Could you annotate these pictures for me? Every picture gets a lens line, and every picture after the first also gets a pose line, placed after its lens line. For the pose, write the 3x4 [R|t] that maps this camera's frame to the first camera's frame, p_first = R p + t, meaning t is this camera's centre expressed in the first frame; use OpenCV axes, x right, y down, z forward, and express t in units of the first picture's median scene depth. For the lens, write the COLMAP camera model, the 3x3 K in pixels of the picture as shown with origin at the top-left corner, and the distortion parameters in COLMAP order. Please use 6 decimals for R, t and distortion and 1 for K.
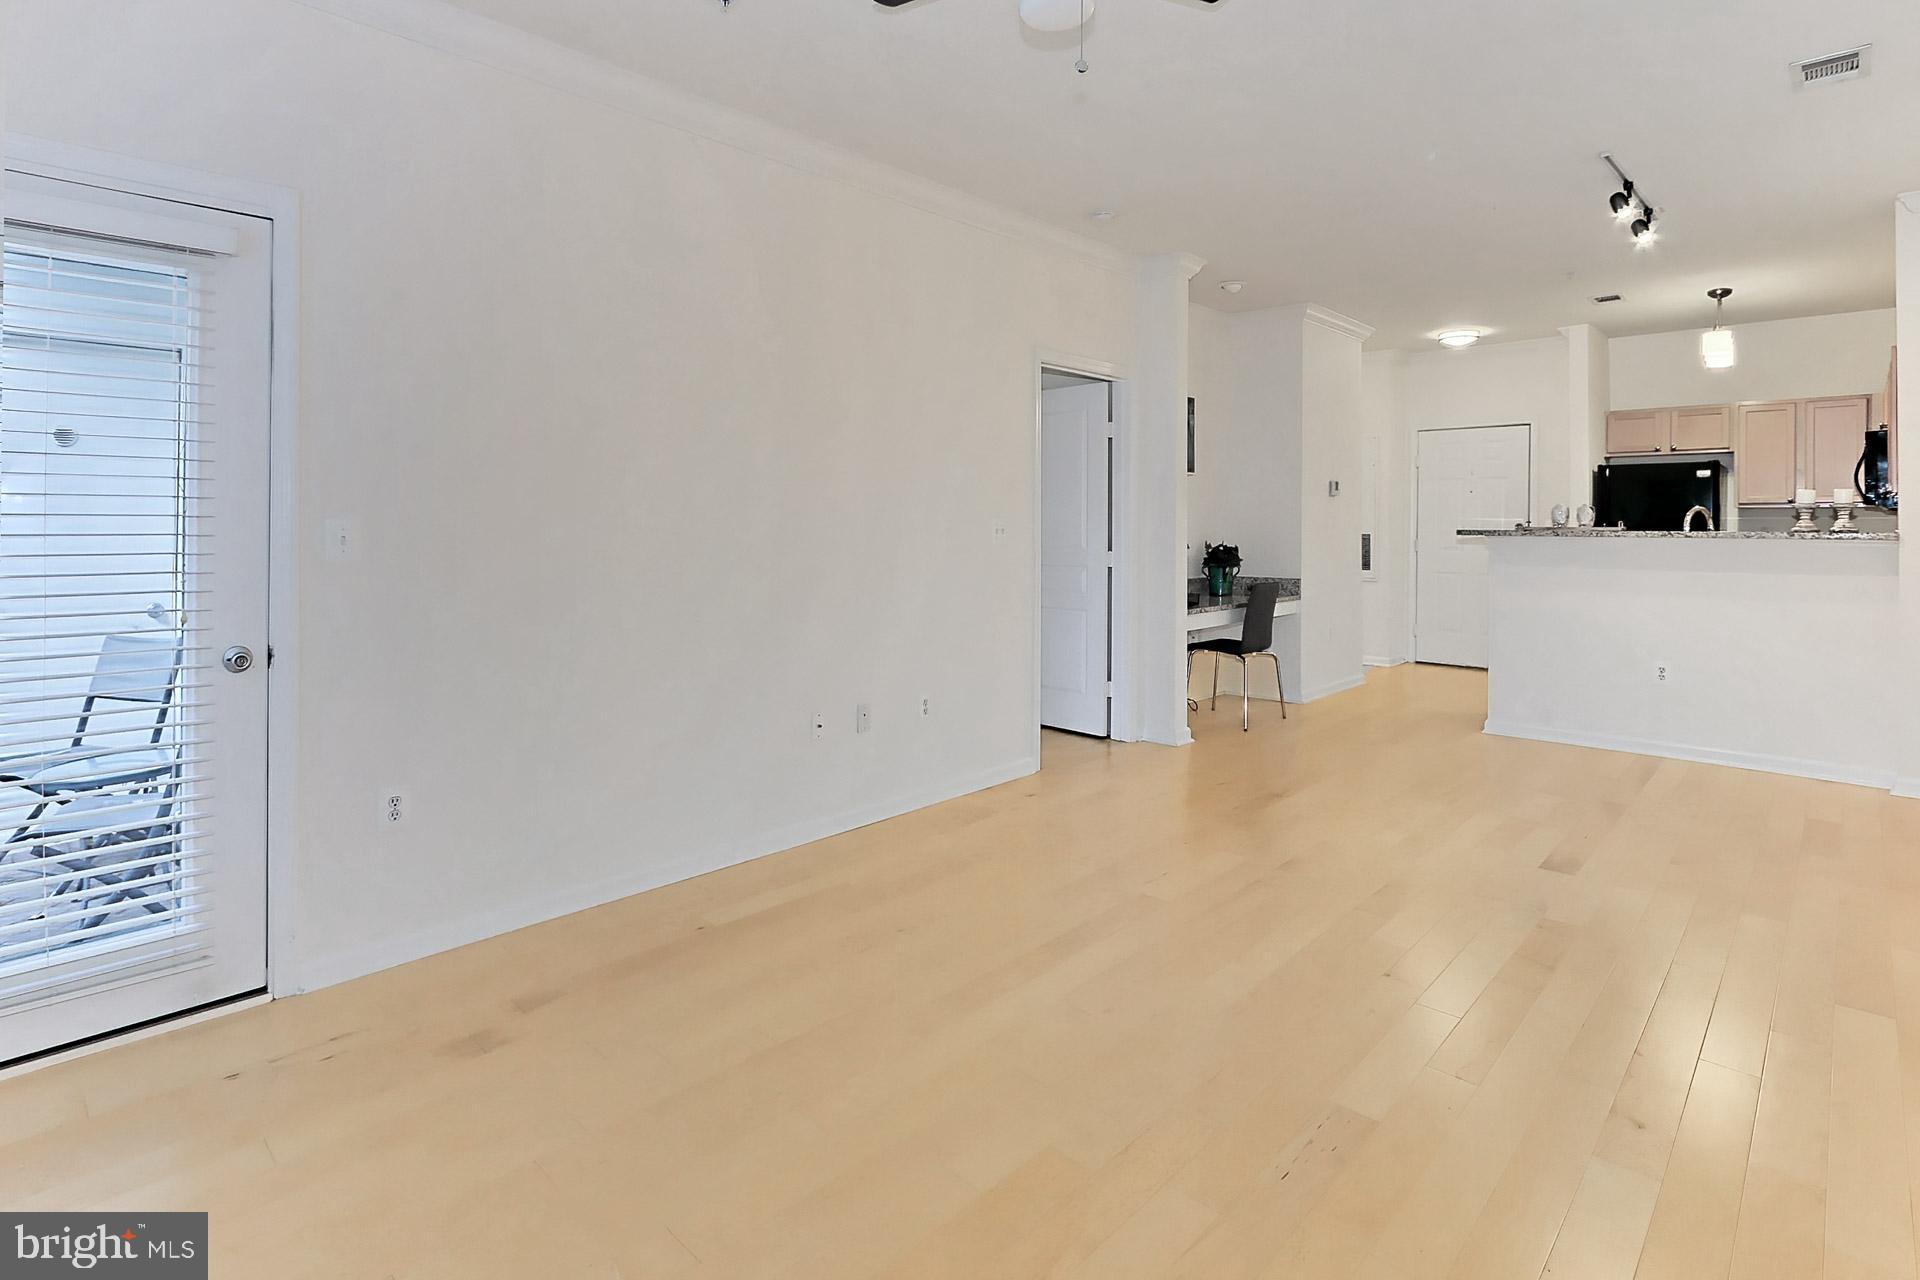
lens RADIAL K [[975.4, 0, 1014.1], [0, 975.4, 528.6], [0, 0, 1]] dist [0.000542, 0.002495]
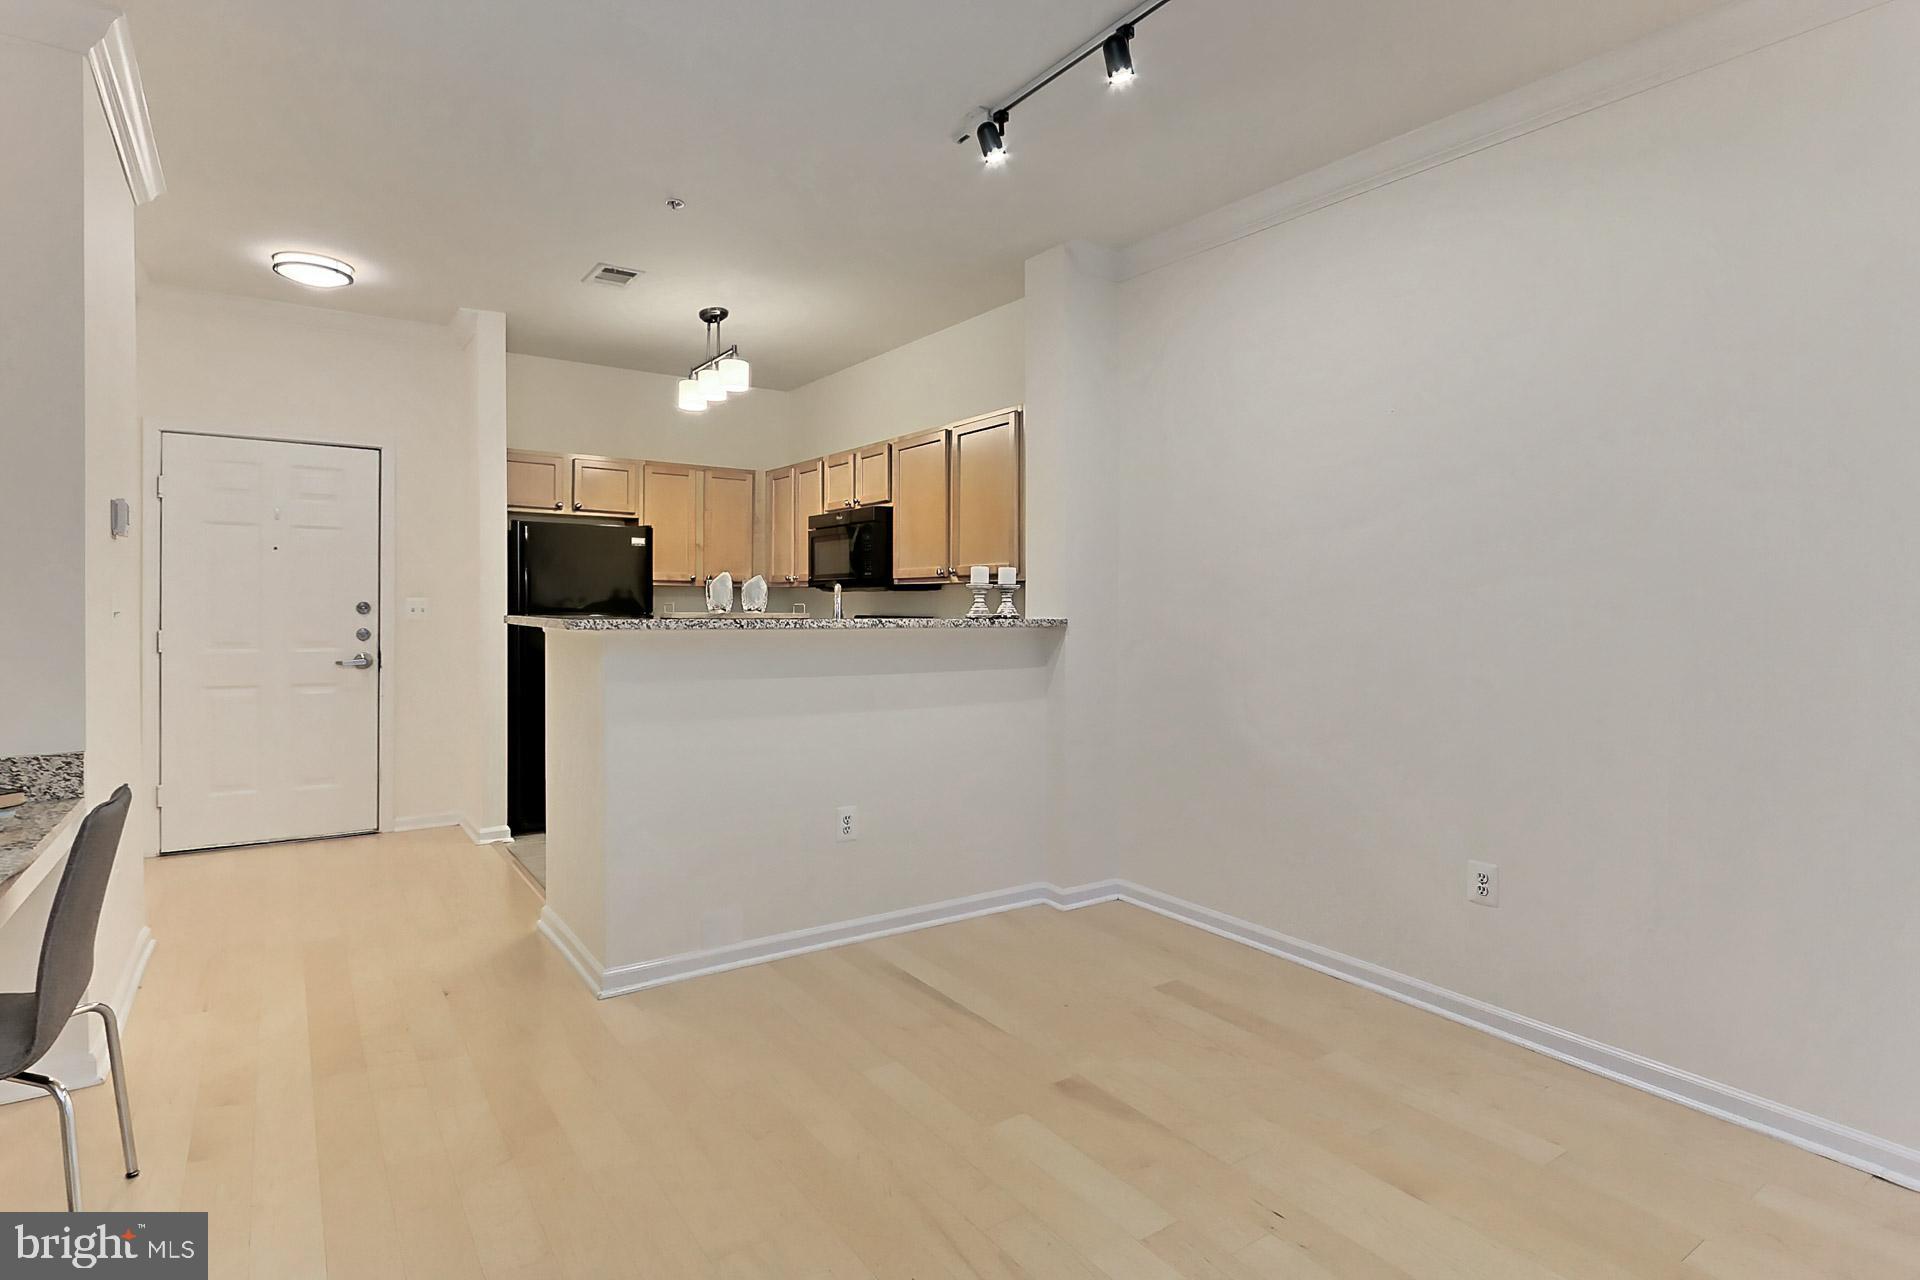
lens RADIAL K [[975.4, 0, 973.2], [0, 975.4, 621.7], [0, 0, 1]] dist [0.000542, 0.002495]
pose [[0.290910, -0.013431, 0.956656, 0.023247], [-0.003120, 0.999883, 0.014987, -0.004143], [-0.956745, -0.007345, 0.290834, 0.569640]]
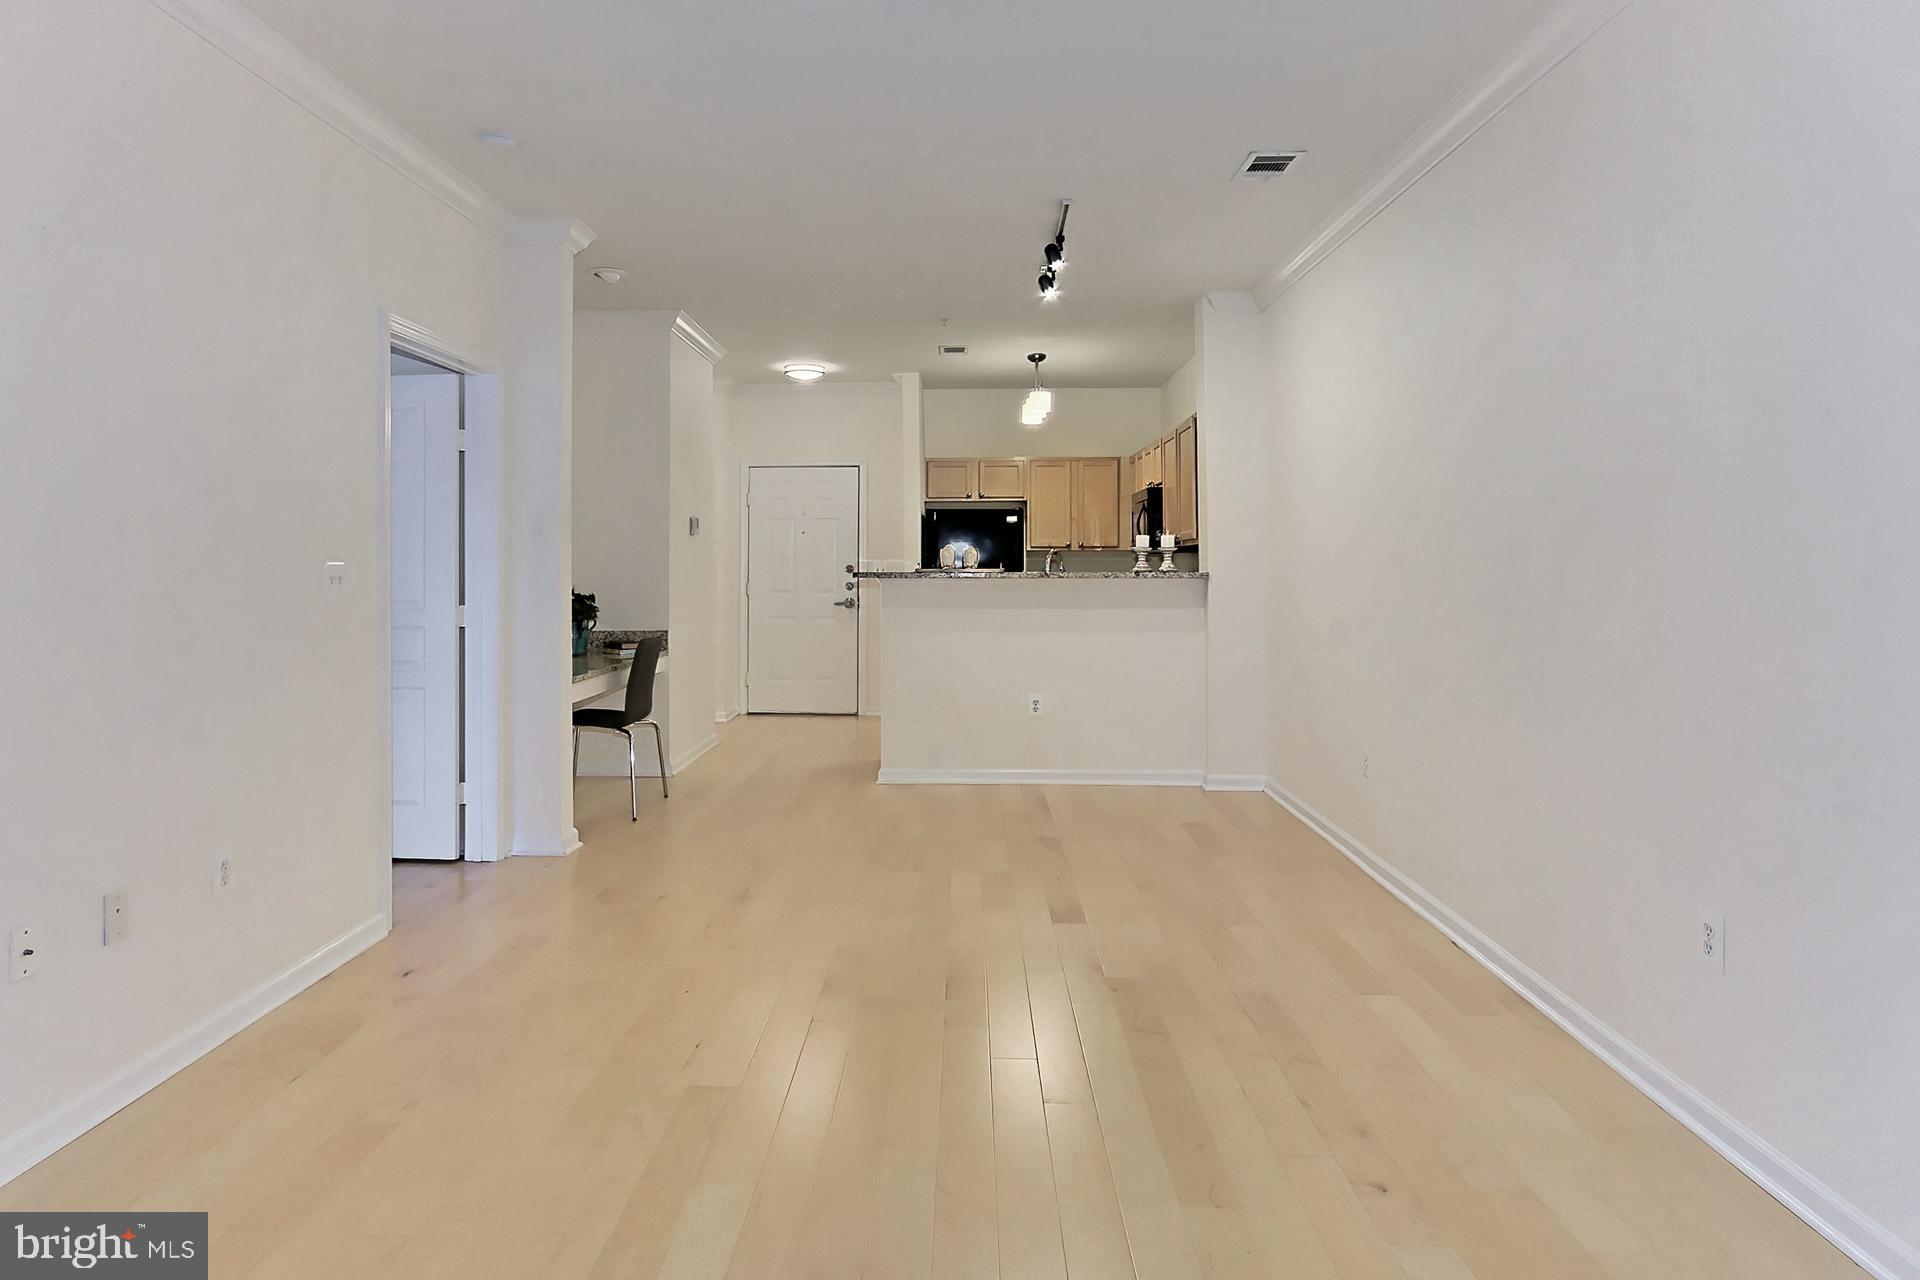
lens RADIAL K [[1046.5, 0, 968.5], [0, 1046.5, 561.3], [0, 0, 1]] dist [0.001290, 0.002986]
pose [[0.768278, -0.000561, 0.640116, -0.101416], [0.006402, 0.999956, -0.006808, -0.001478], [-0.640084, 0.009329, 0.768248, 0.136156]]
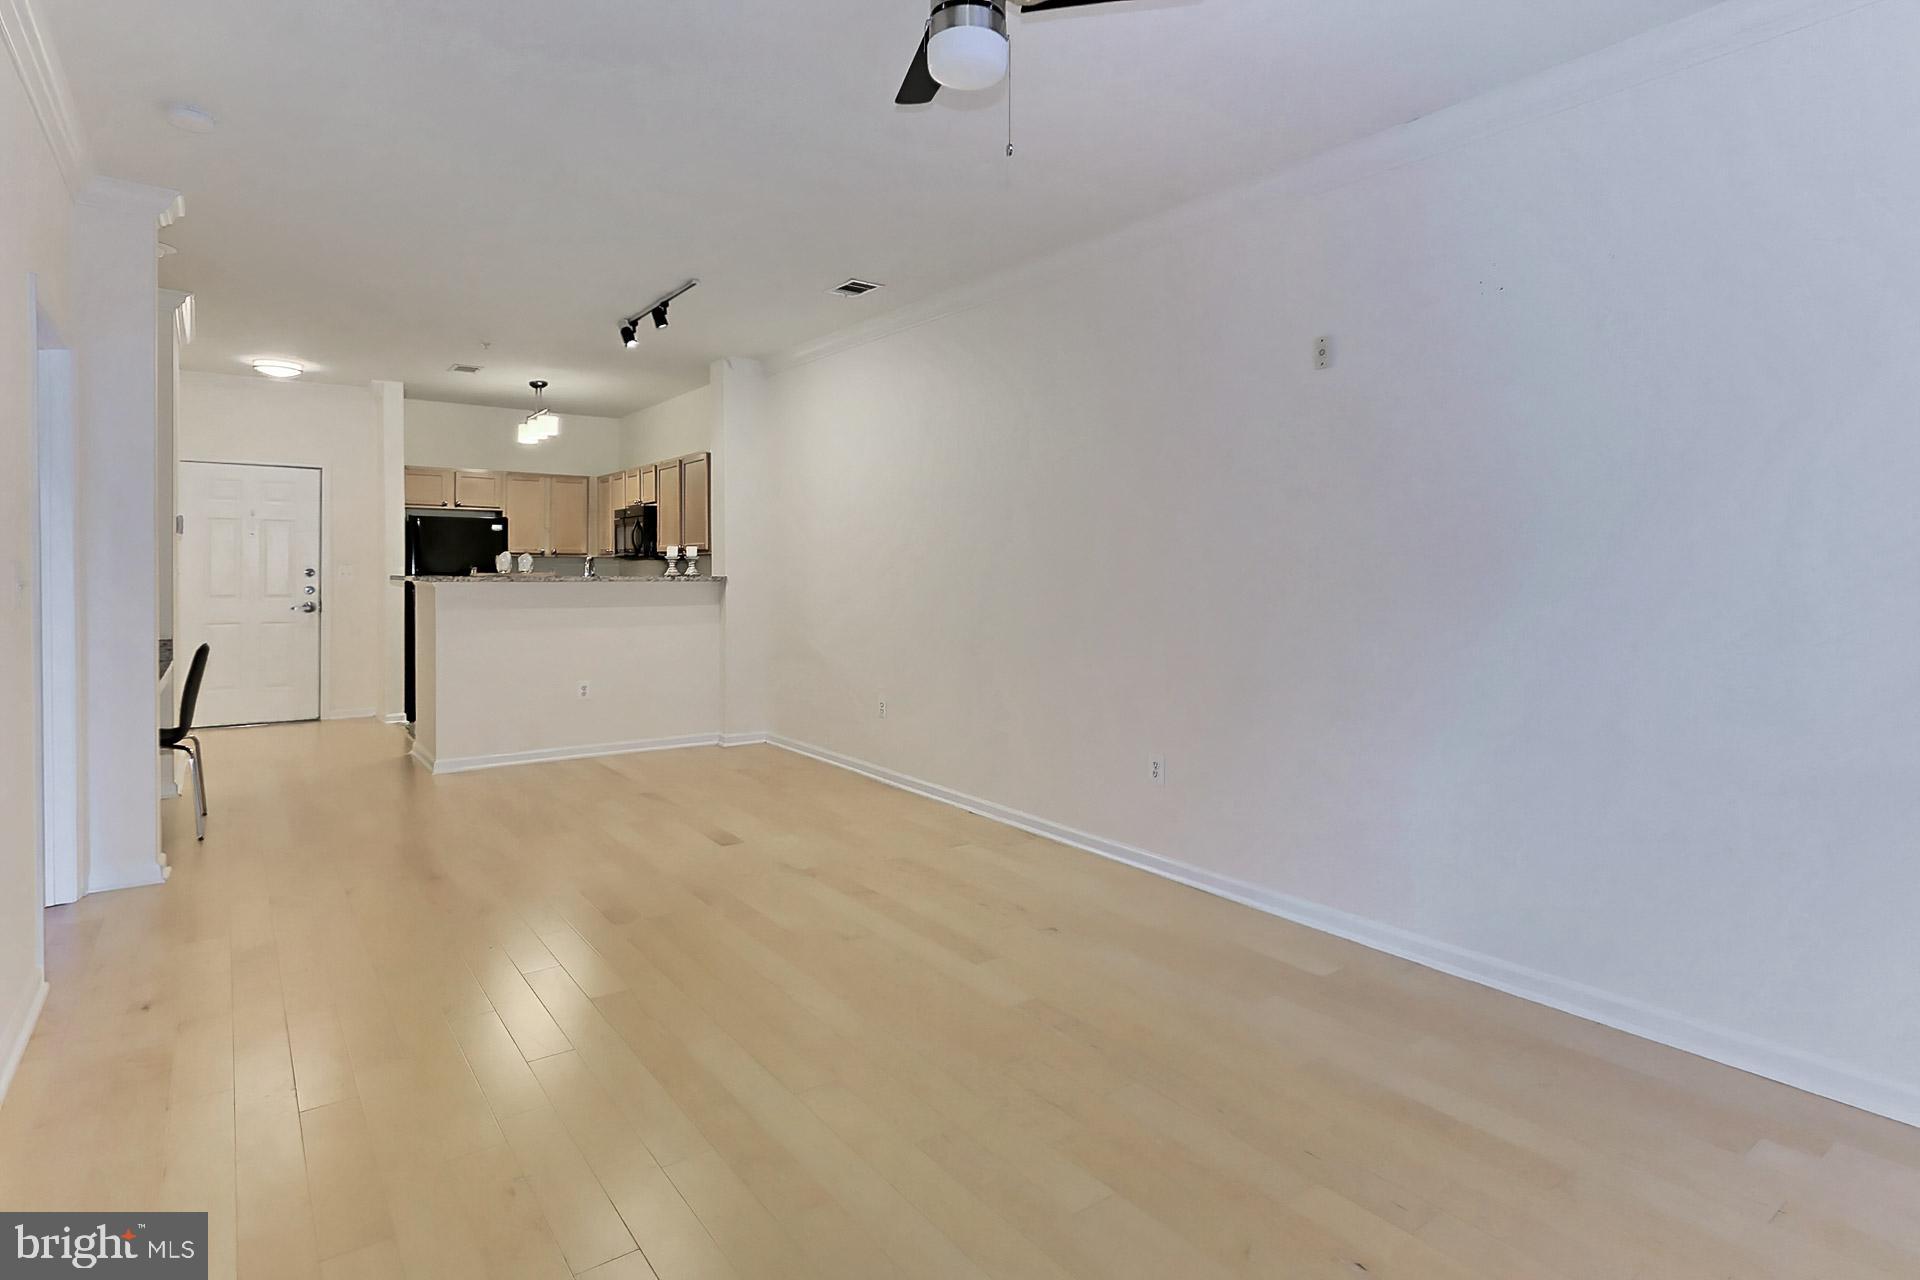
lens RADIAL K [[882.9, 0, 932.8], [0, 882.9, 576.9], [0, 0, 1]] dist [-0.012000, -0.000021]
pose [[0.238954, -0.007691, 0.971001, -0.251584], [0.002190, 0.999970, 0.007381, -0.002644], [-0.971029, 0.000363, 0.238963, 0.243685]]
